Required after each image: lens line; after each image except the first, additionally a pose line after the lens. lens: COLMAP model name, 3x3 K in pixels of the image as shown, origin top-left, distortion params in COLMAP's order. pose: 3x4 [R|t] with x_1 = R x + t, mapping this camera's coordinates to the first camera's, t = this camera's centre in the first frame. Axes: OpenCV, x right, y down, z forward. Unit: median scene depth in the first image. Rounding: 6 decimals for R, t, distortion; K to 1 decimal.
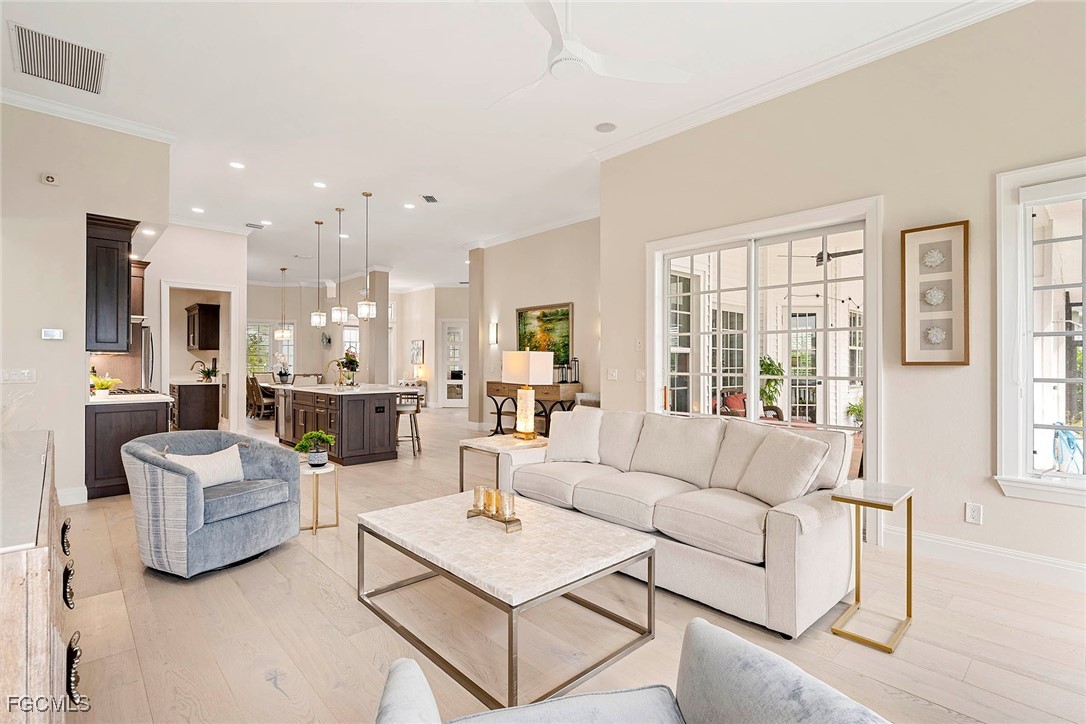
lens RADIAL K [[507.6, 0, 544.5], [0, 507.6, 361.9], [0, 0, 1]] dist [-0.004684, 0.000181]
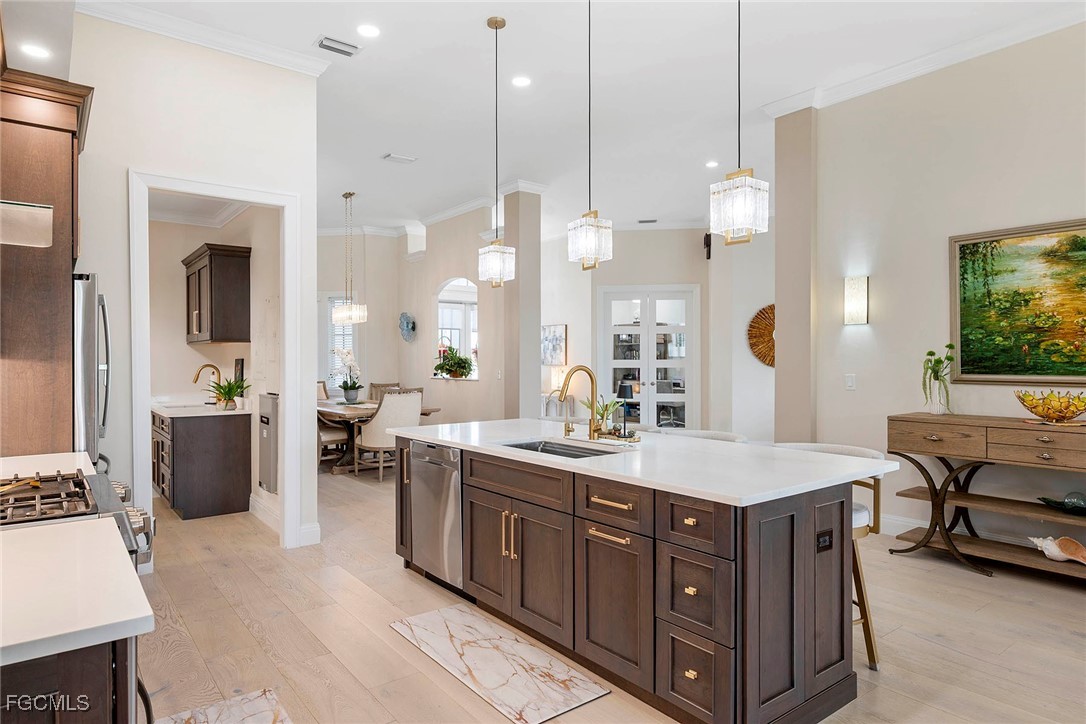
lens RADIAL K [[641.2, 0, 541.7], [0, 641.2, 363.6], [0, 0, 1]] dist [-0.010066, -0.001832]
pose [[0.995169, -0.001820, -0.098157, -0.311114], [0.002711, 0.999956, 0.008939, -0.007783], [0.098136, -0.009161, 0.995131, 0.428774]]
